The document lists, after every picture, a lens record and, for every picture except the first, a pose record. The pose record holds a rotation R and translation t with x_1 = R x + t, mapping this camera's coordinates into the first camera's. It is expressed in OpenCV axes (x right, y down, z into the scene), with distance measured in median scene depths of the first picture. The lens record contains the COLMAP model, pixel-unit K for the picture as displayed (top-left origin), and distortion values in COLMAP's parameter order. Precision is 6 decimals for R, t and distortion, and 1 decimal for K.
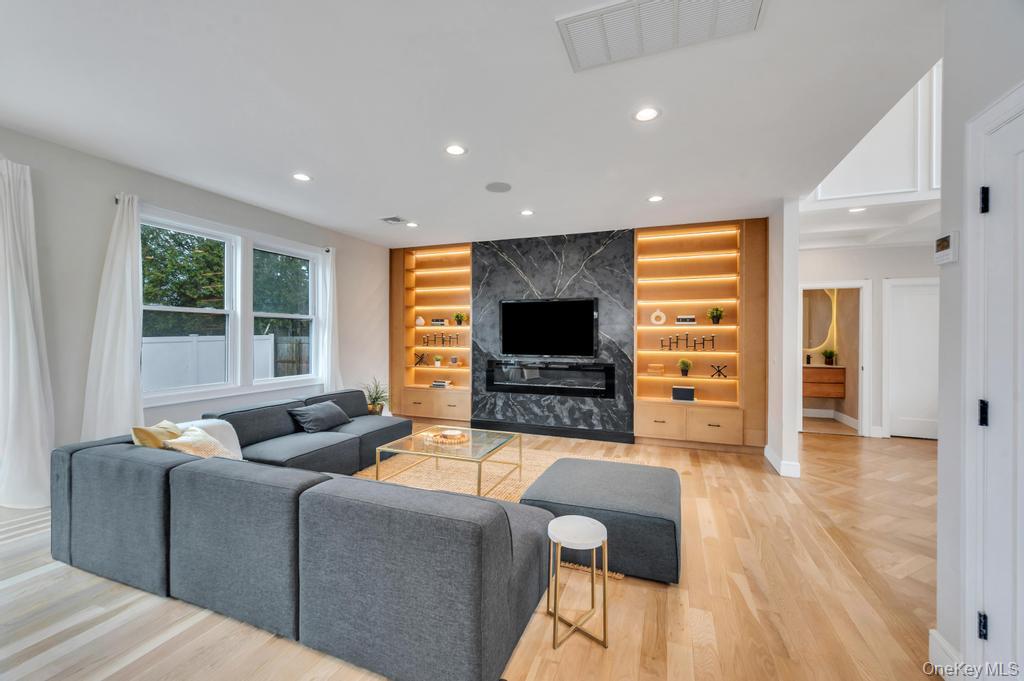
lens RADIAL K [[402.7, 0, 512.0], [0, 402.7, 340.5], [0, 0, 1]] dist [0.000346, -0.000058]
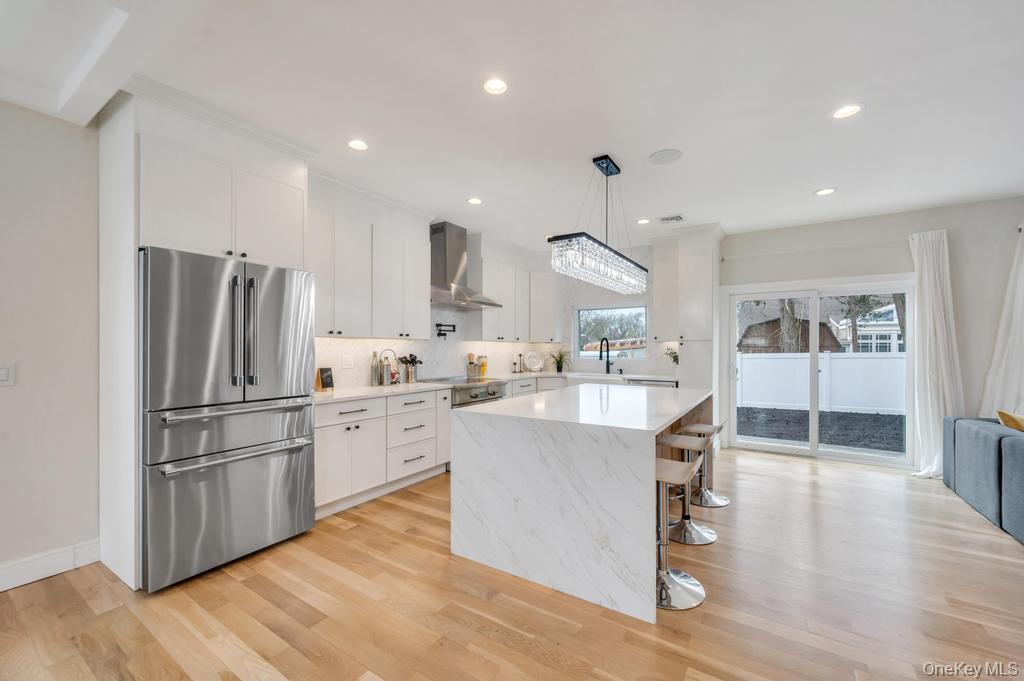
lens RADIAL K [[402.7, 0, 512.0], [0, 402.7, 340.5], [0, 0, 1]] dist [0.000346, -0.000058]
pose [[-0.204921, -0.005457, -0.978763, 0.843456], [-0.007933, 0.999961, -0.003914, -0.002314], [0.978746, 0.006963, -0.204956, -0.375880]]
